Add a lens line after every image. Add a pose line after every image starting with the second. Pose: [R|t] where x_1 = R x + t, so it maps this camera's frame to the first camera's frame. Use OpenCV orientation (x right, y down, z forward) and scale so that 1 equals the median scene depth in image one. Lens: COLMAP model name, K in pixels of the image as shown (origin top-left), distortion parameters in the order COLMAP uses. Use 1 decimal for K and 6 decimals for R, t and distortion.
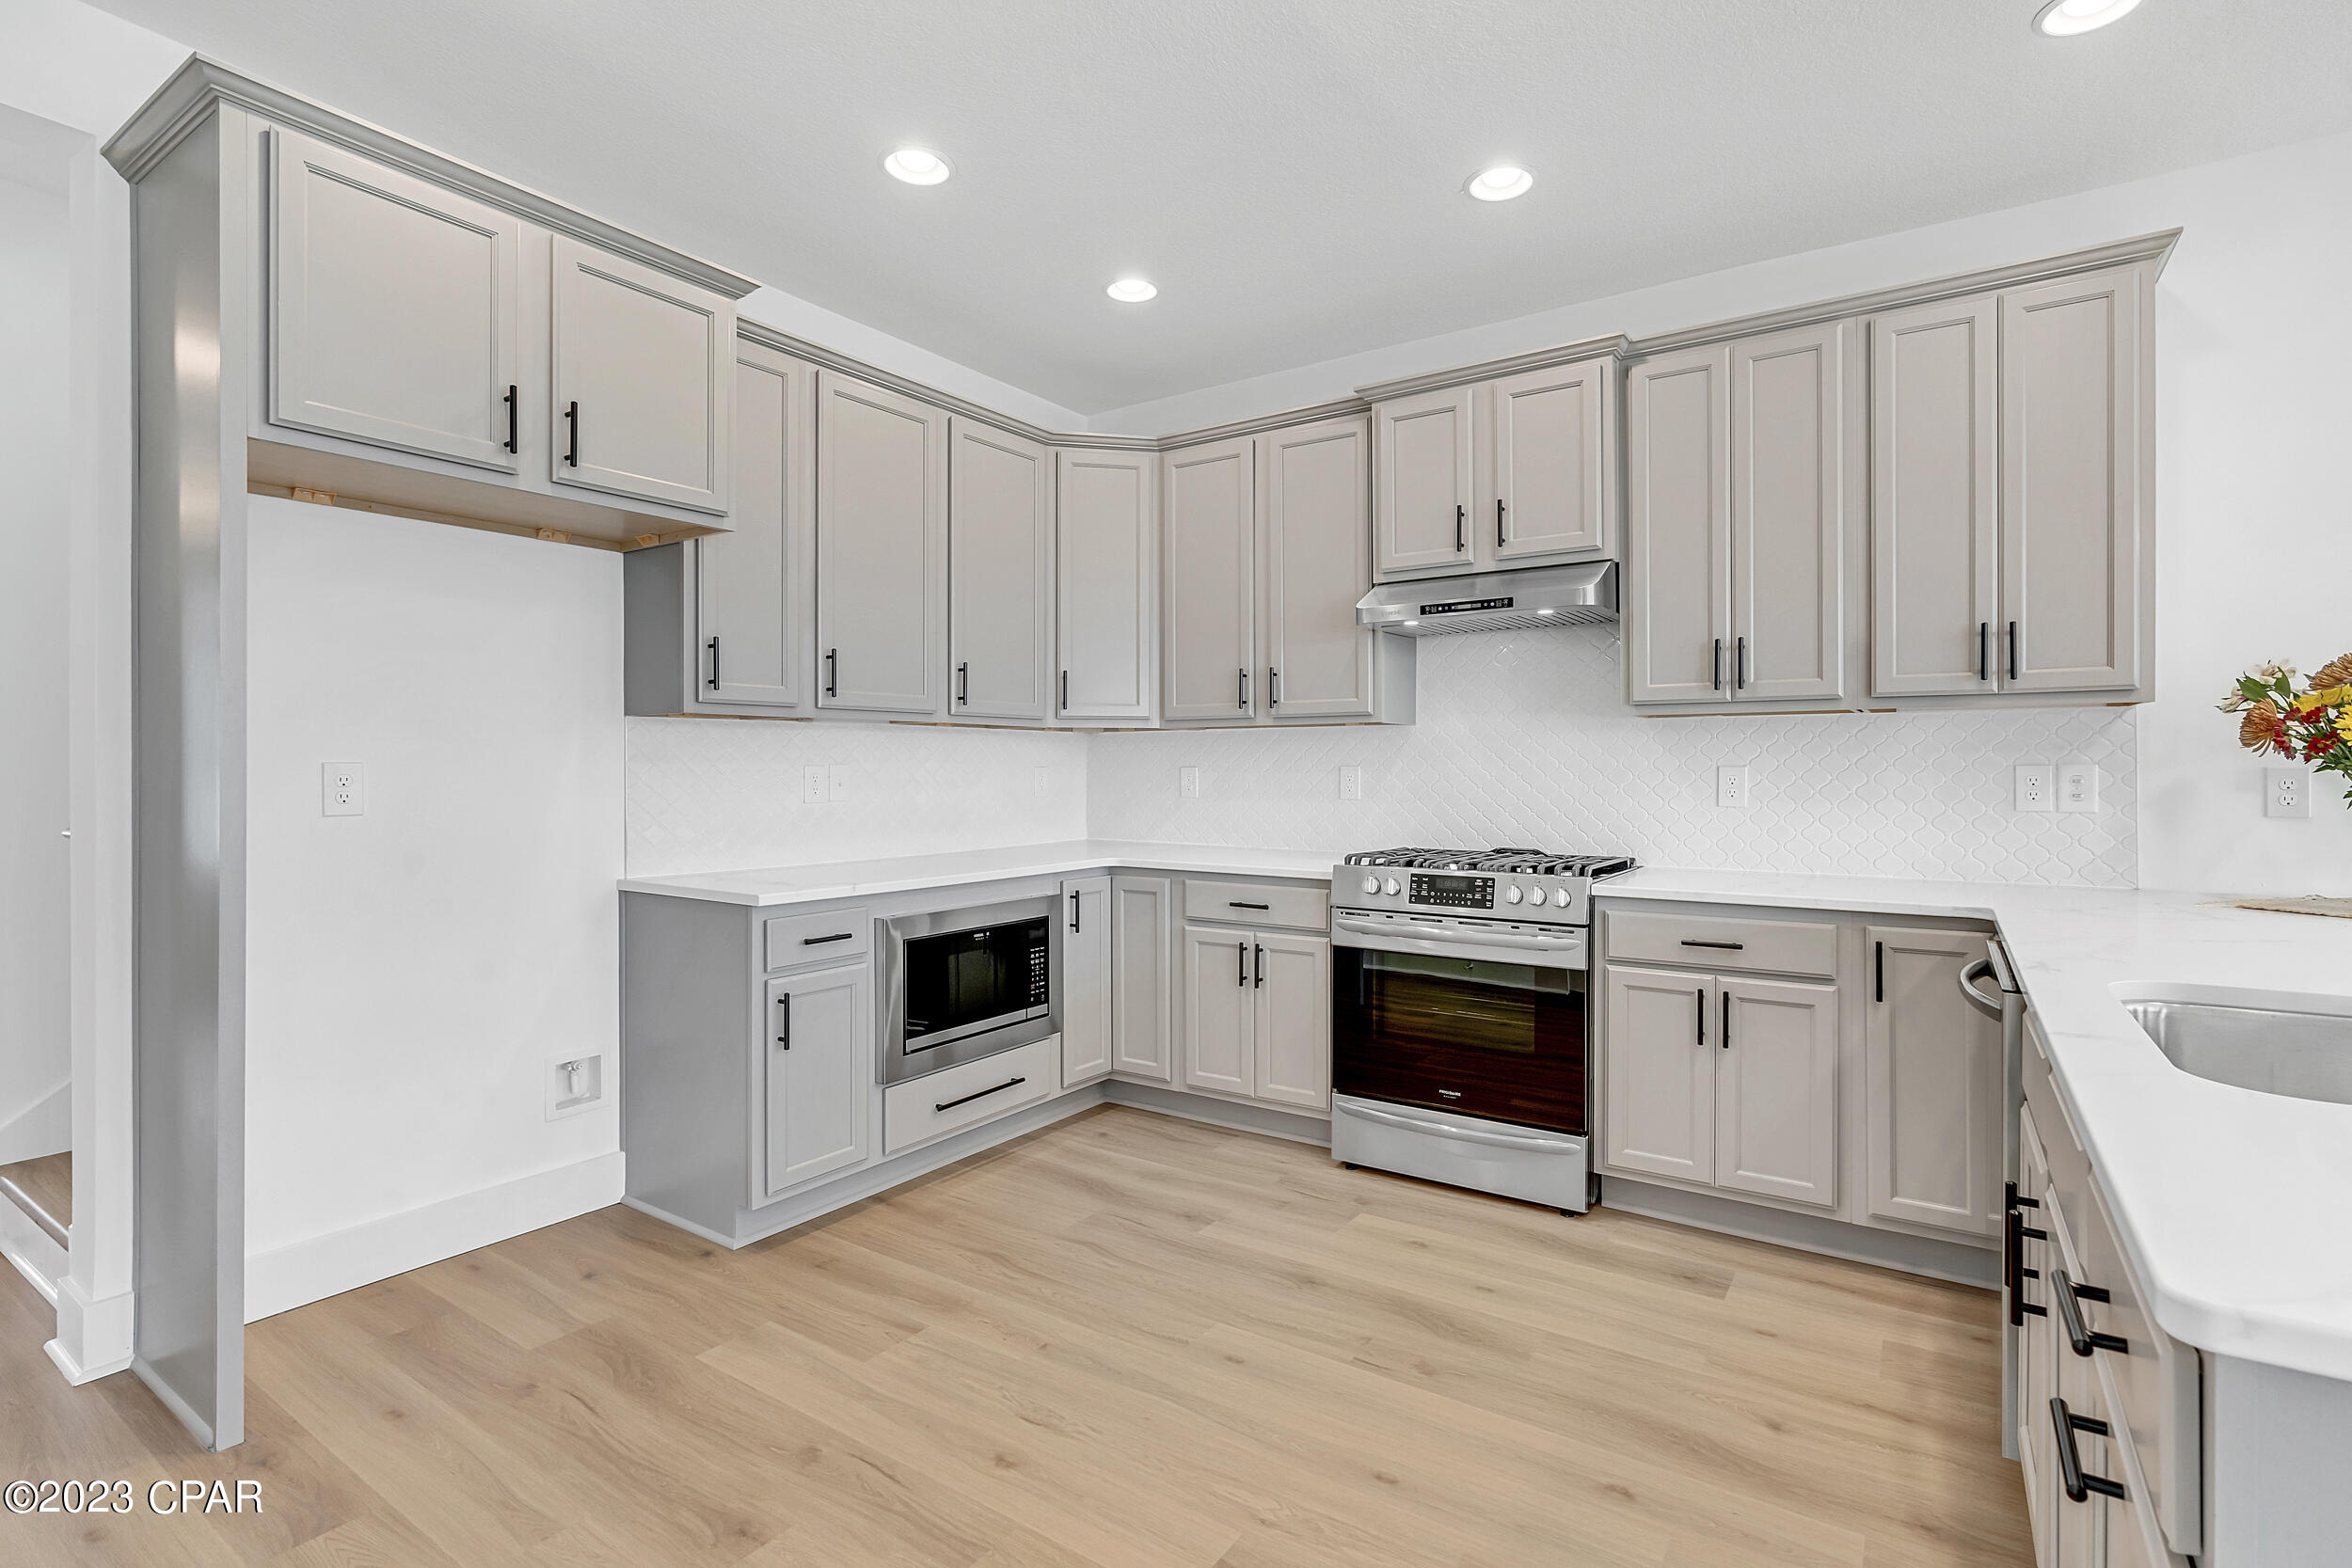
lens RADIAL K [[1103.2, 0, 1189.3], [0, 1103.2, 771.3], [0, 0, 1]] dist [-0.011326, 0.003737]
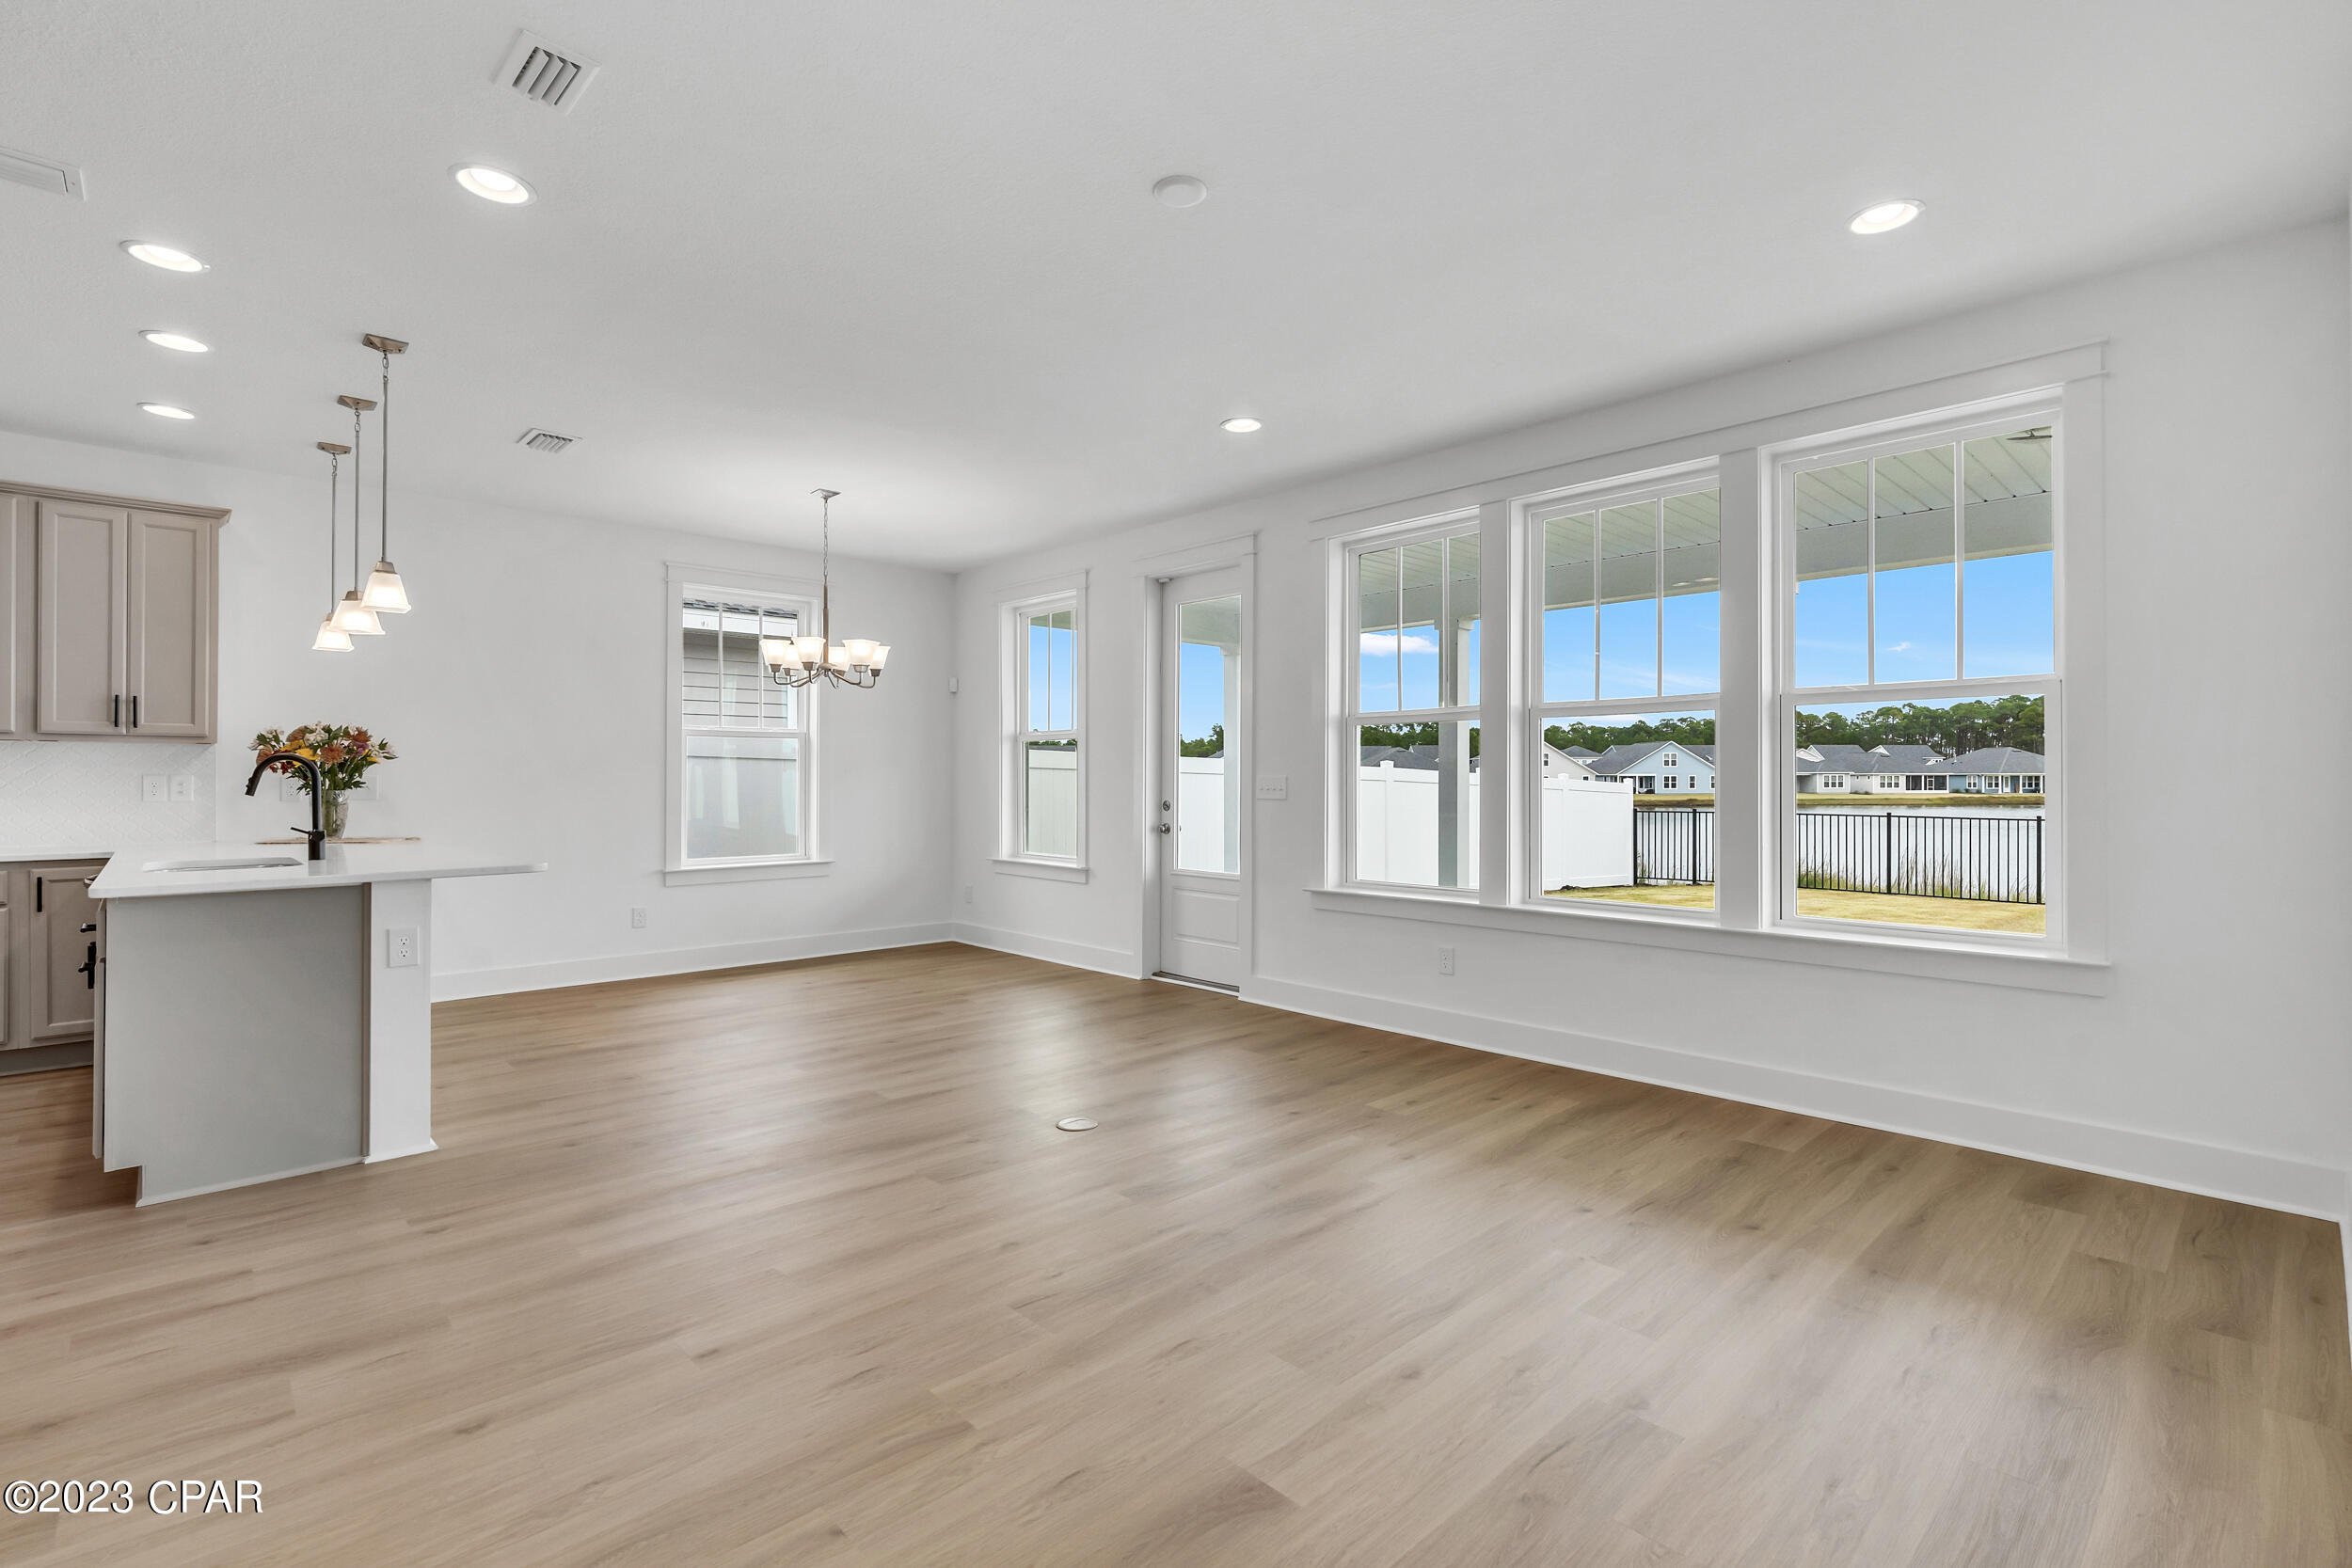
lens RADIAL K [[1070.2, 0, 1187.8], [0, 1070.2, 775.3], [0, 0, 1]] dist [-0.008176, 0.002706]
pose [[0.218201, 0.003790, 0.975897, -0.533637], [0.000450, 0.999992, -0.003985, 0.002349], [-0.975904, 0.001308, 0.218197, -0.984935]]
